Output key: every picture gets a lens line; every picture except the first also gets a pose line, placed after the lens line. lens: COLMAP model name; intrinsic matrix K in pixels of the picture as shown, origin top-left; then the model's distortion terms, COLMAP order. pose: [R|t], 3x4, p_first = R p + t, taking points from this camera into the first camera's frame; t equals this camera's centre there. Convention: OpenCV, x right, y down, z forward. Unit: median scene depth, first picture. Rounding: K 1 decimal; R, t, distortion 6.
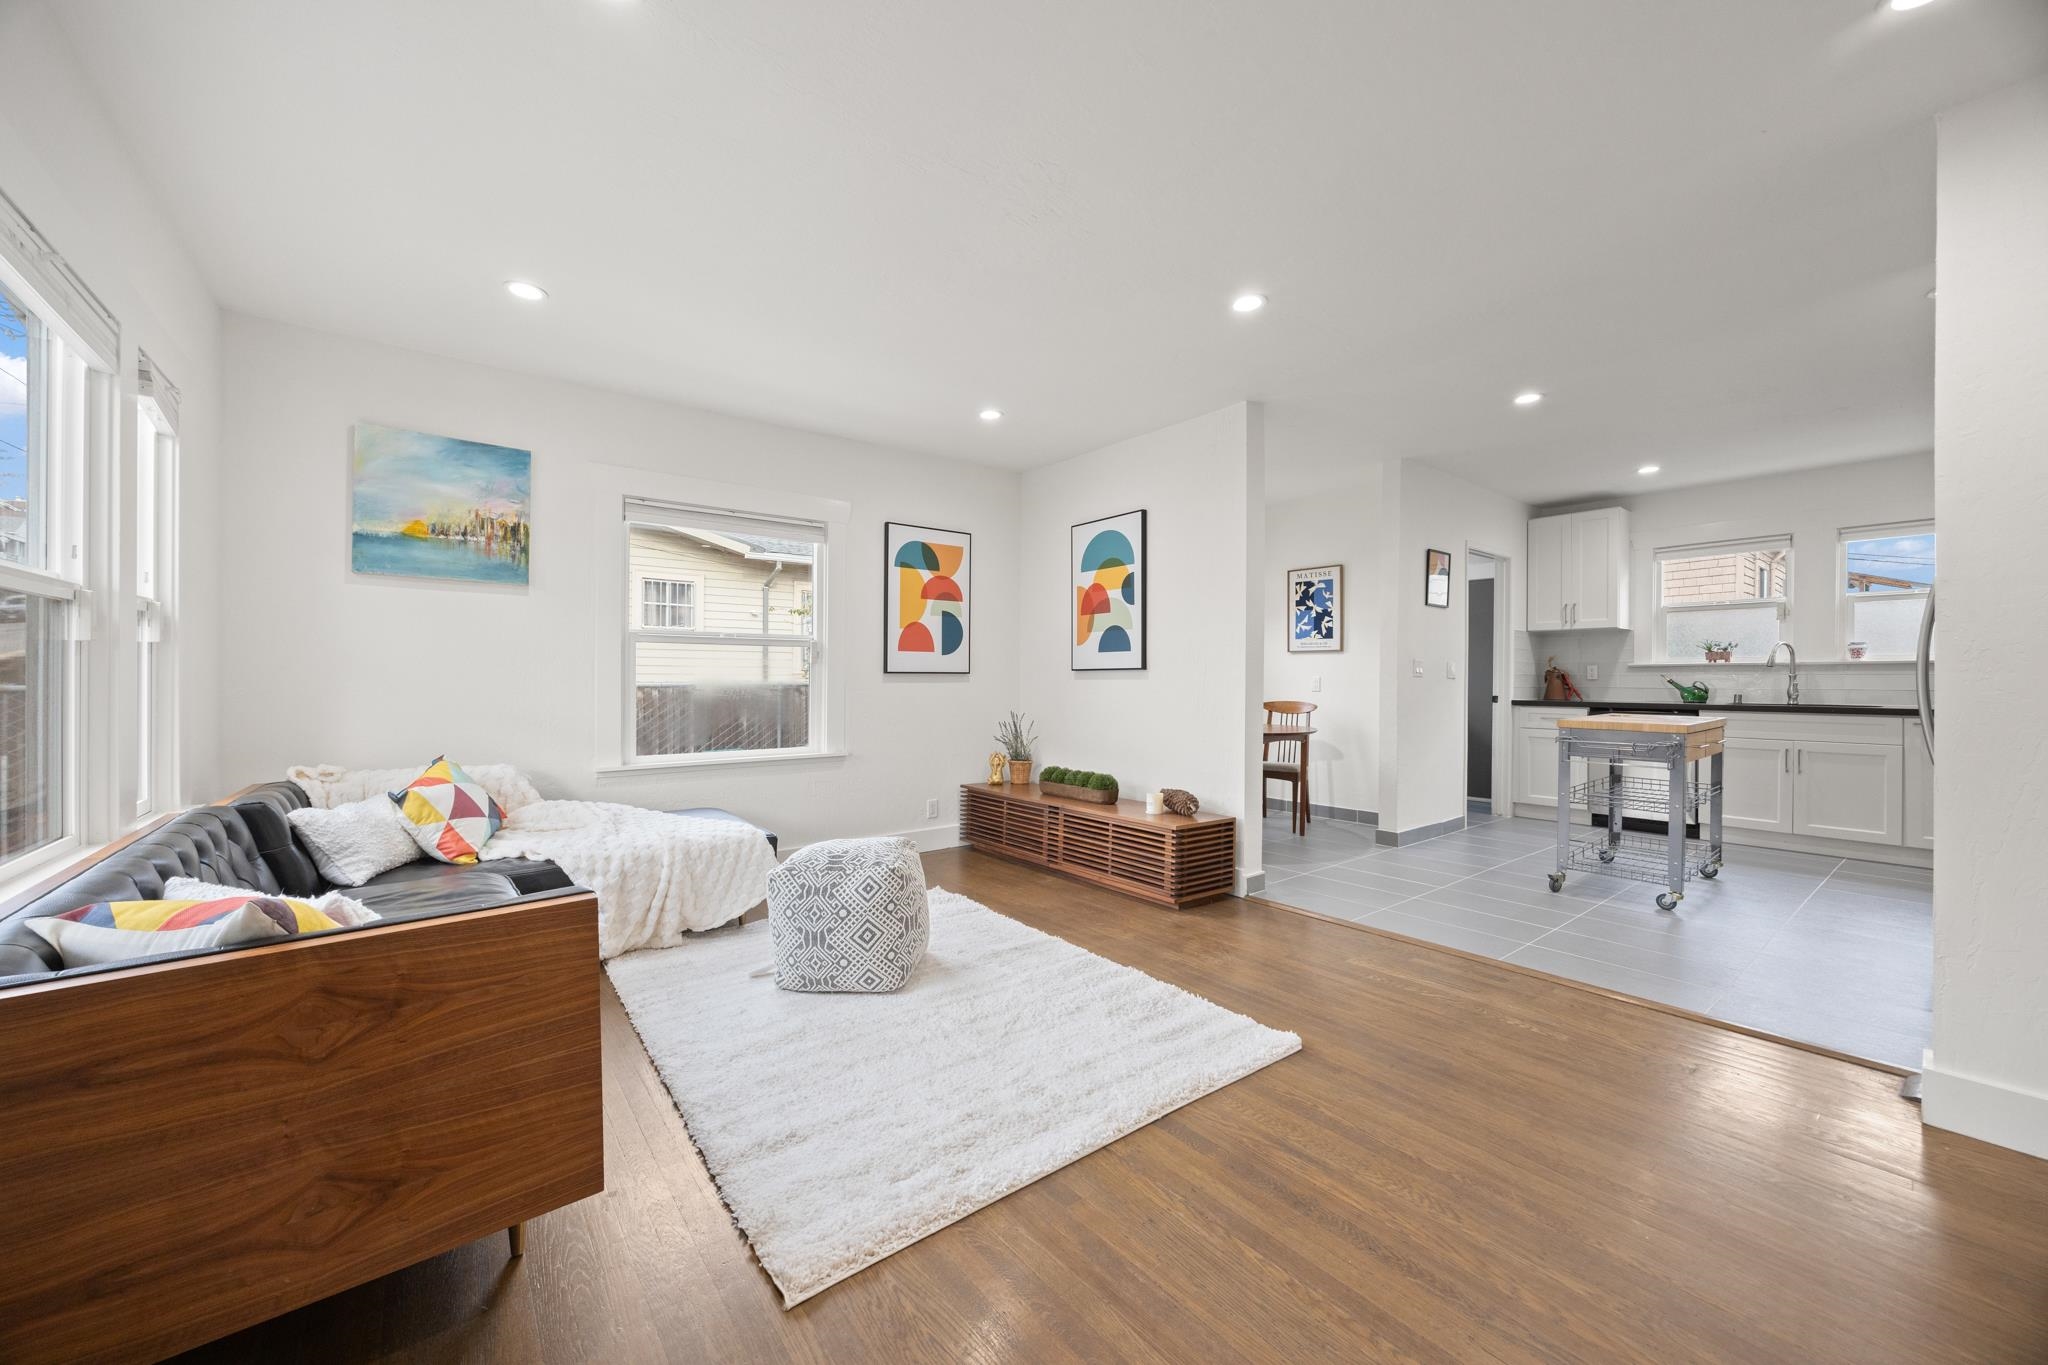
lens RADIAL K [[772.0, 0, 1019.7], [0, 772.0, 676.9], [0, 0, 1]] dist [-0.006085, 0.000923]
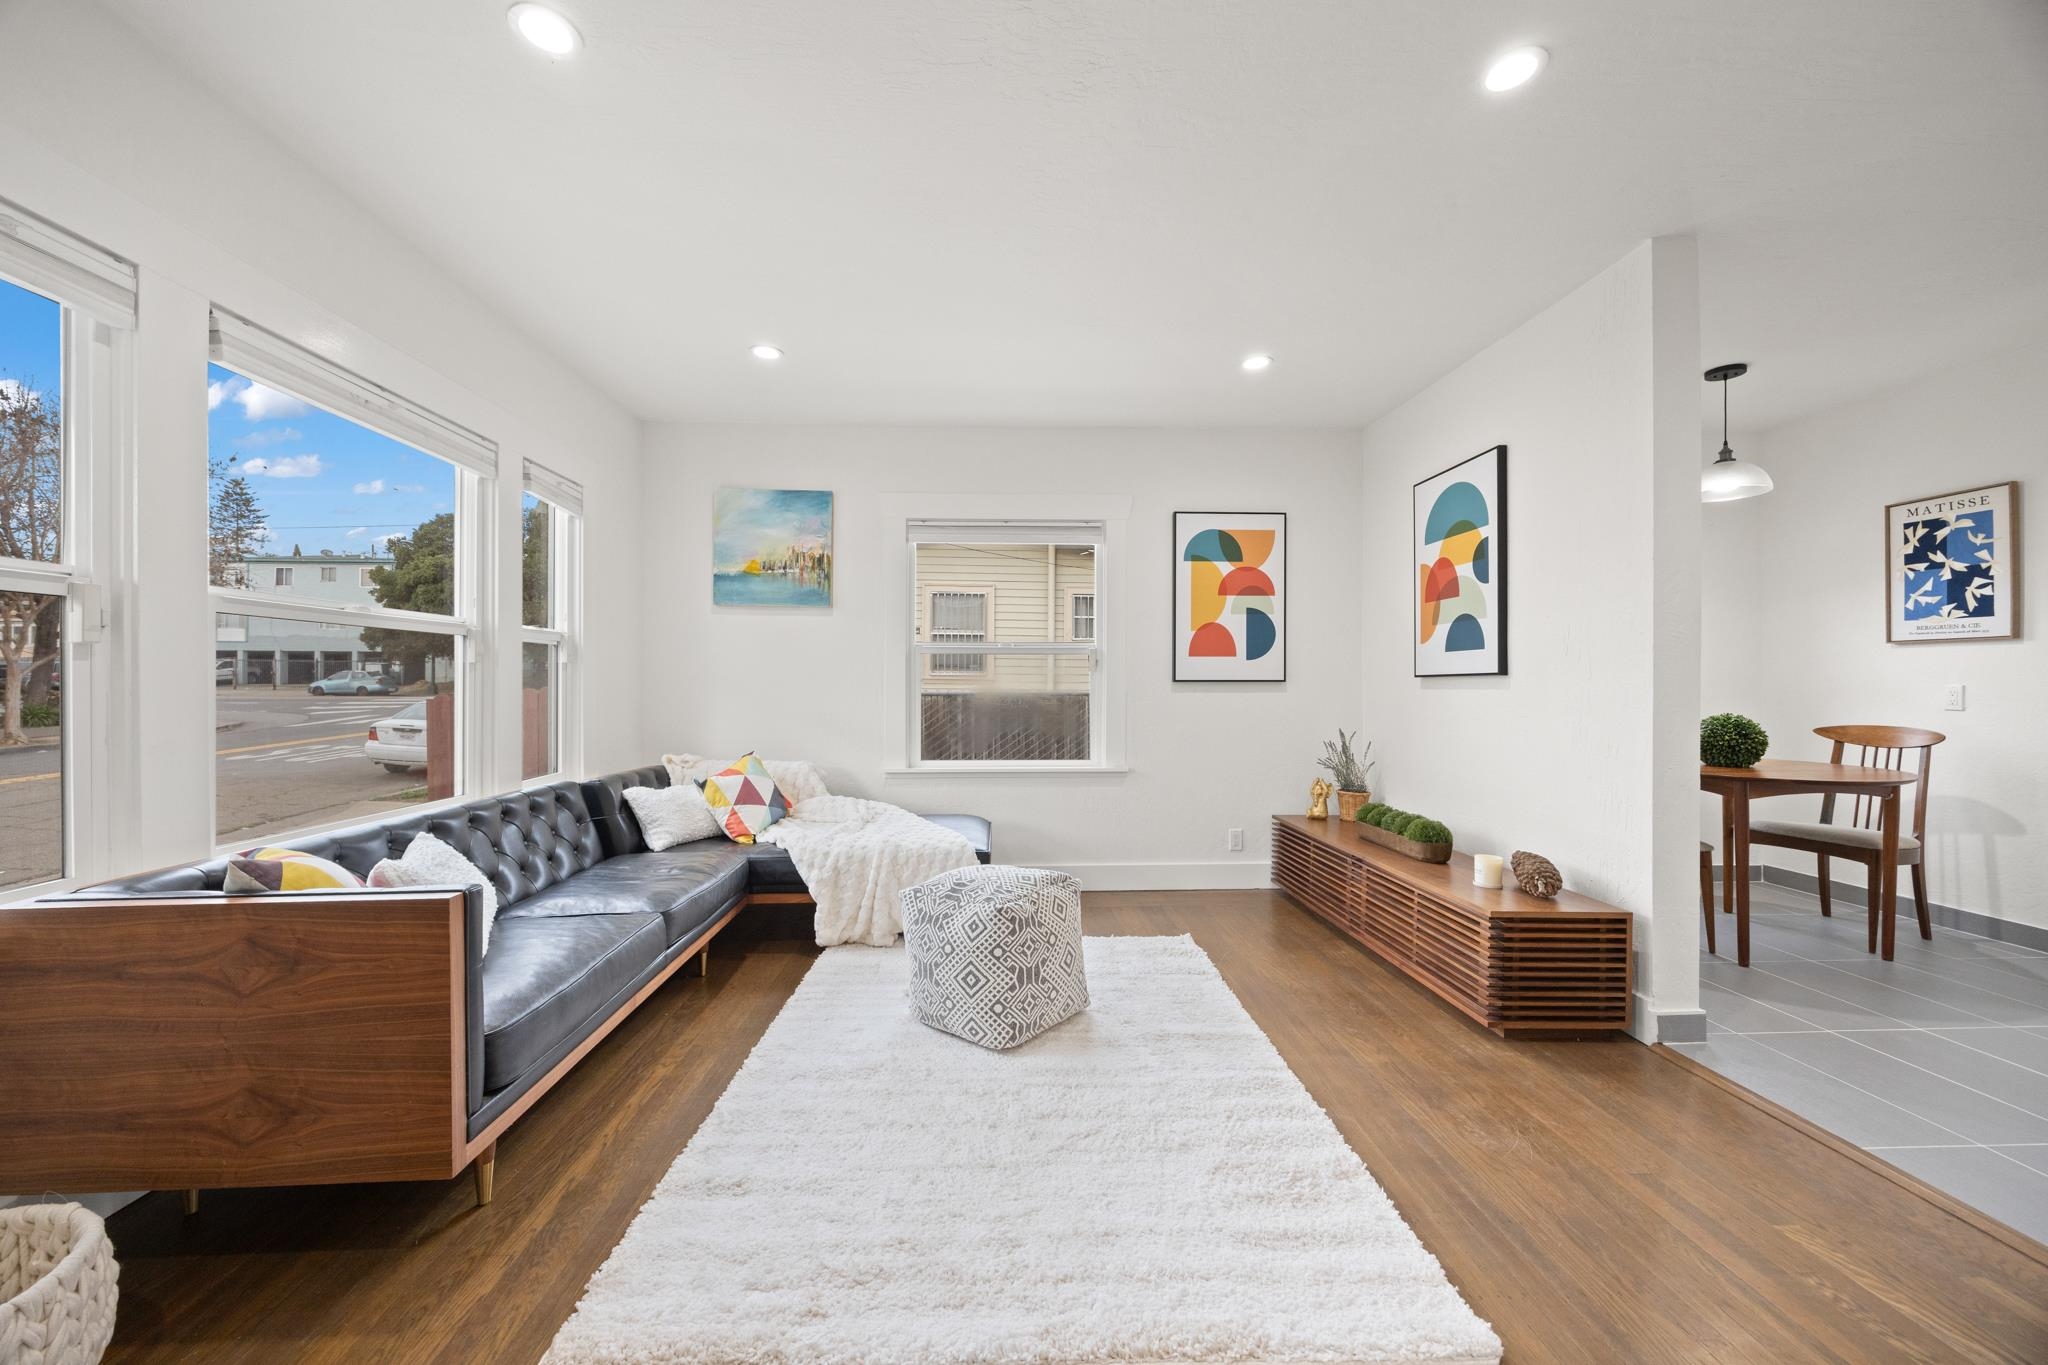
lens RADIAL K [[772.0, 0, 1007.7], [0, 772.0, 679.3], [0, 0, 1]] dist [-0.006085, 0.000923]
pose [[0.809051, -0.005766, -0.587710, 0.234215], [0.001565, 0.999969, -0.007655, -0.001366], [0.587736, 0.005273, 0.809035, 0.201036]]
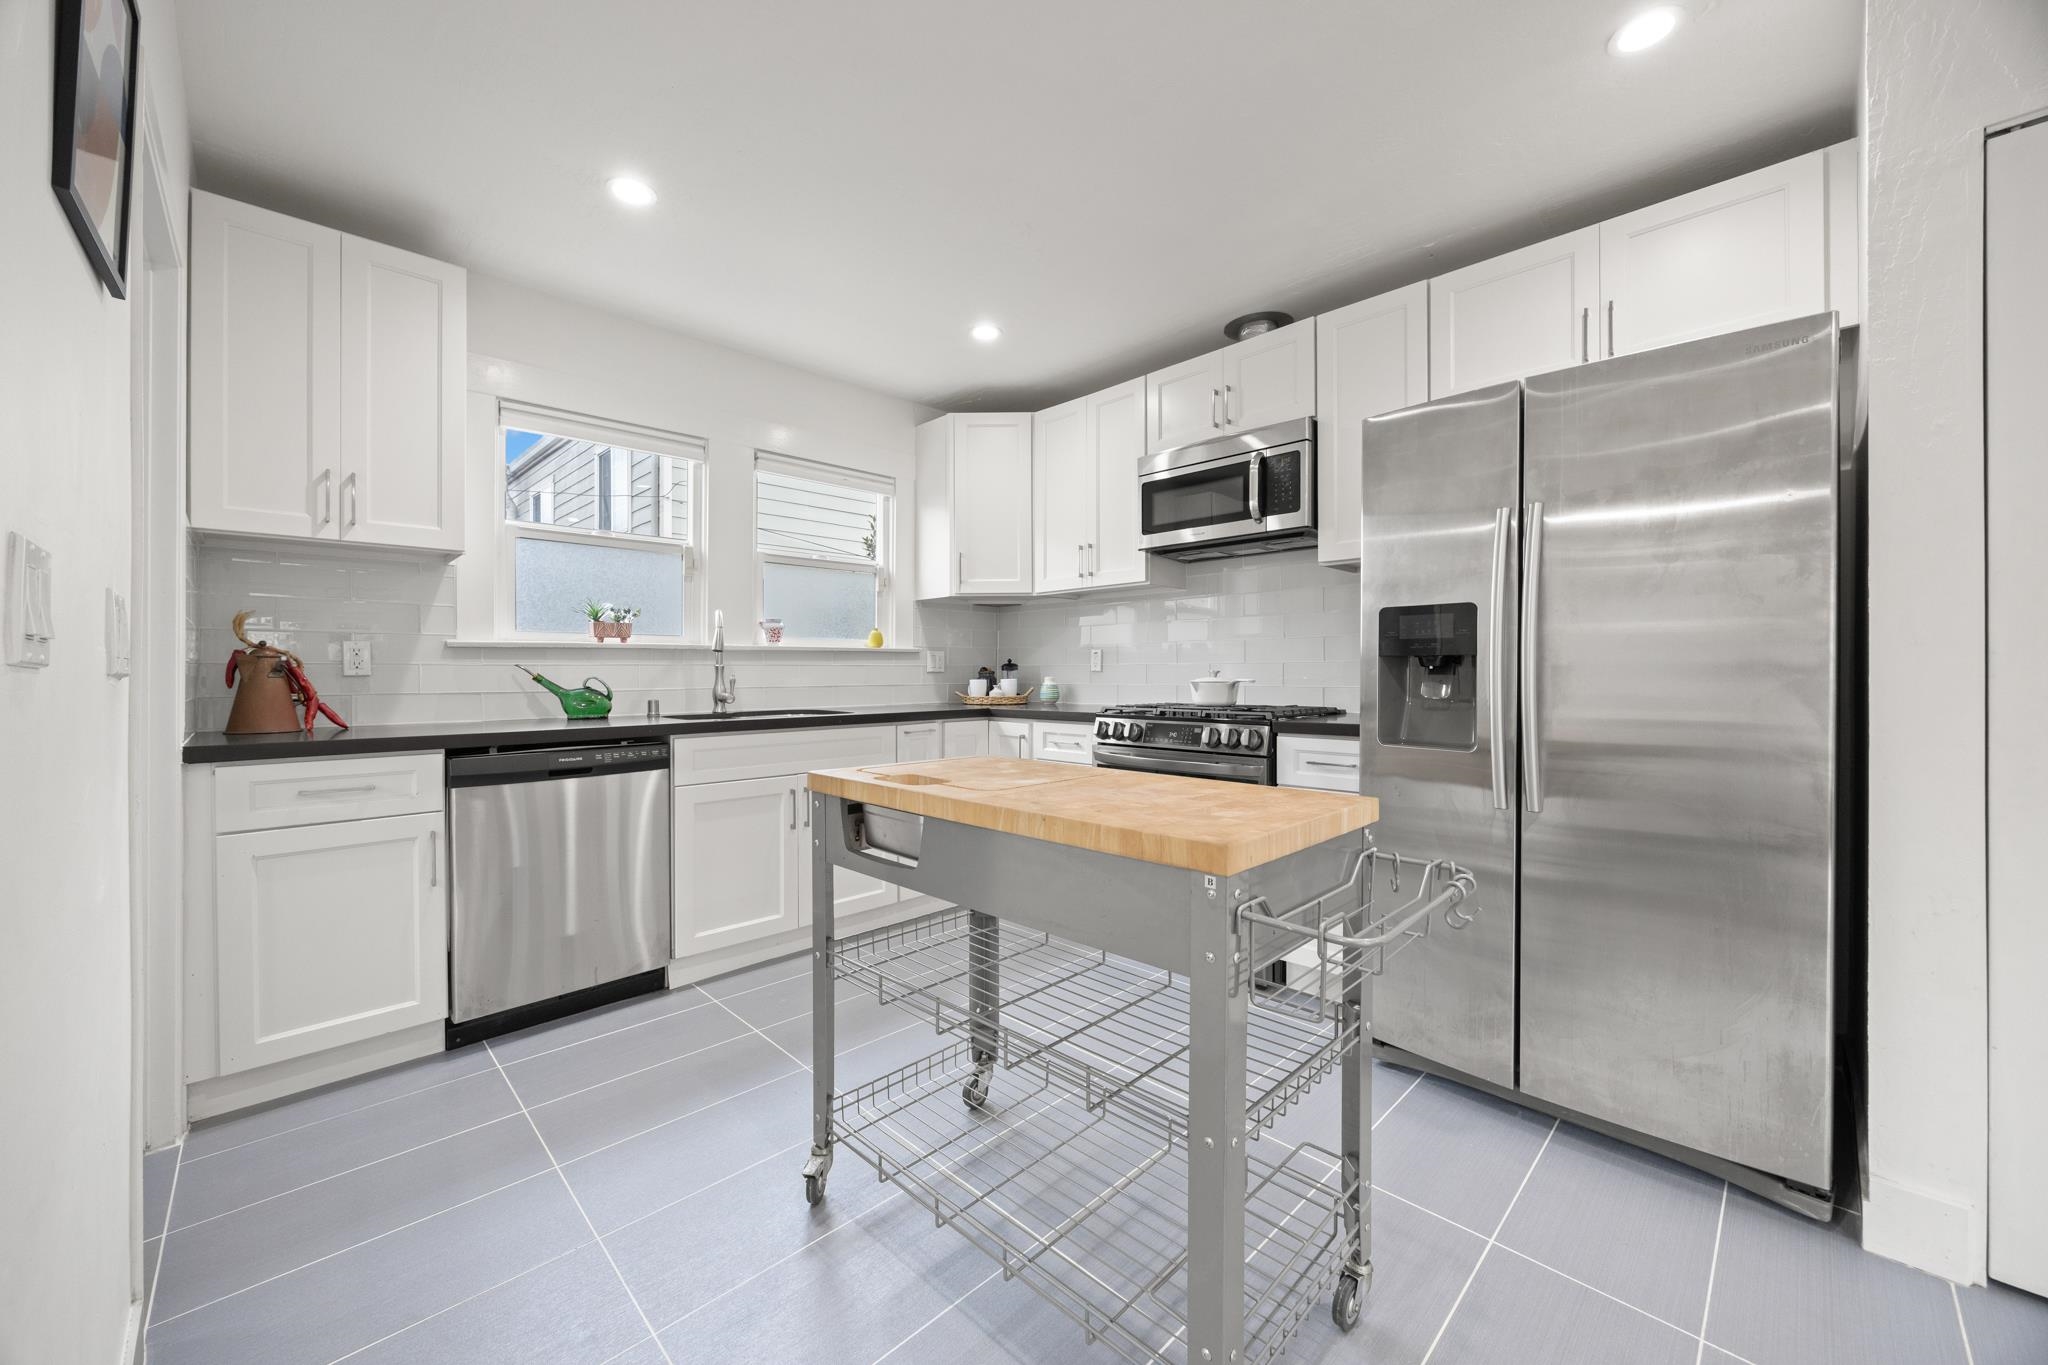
lens RADIAL K [[772.0, 0, 1030.0], [0, 772.0, 673.8], [0, 0, 1]] dist [-0.006085, 0.000923]
pose [[-0.123359, -0.005796, 0.992345, 0.469435], [0.000326, 0.999983, 0.005881, 0.000090], [-0.992362, 0.001049, -0.123355, 1.099163]]
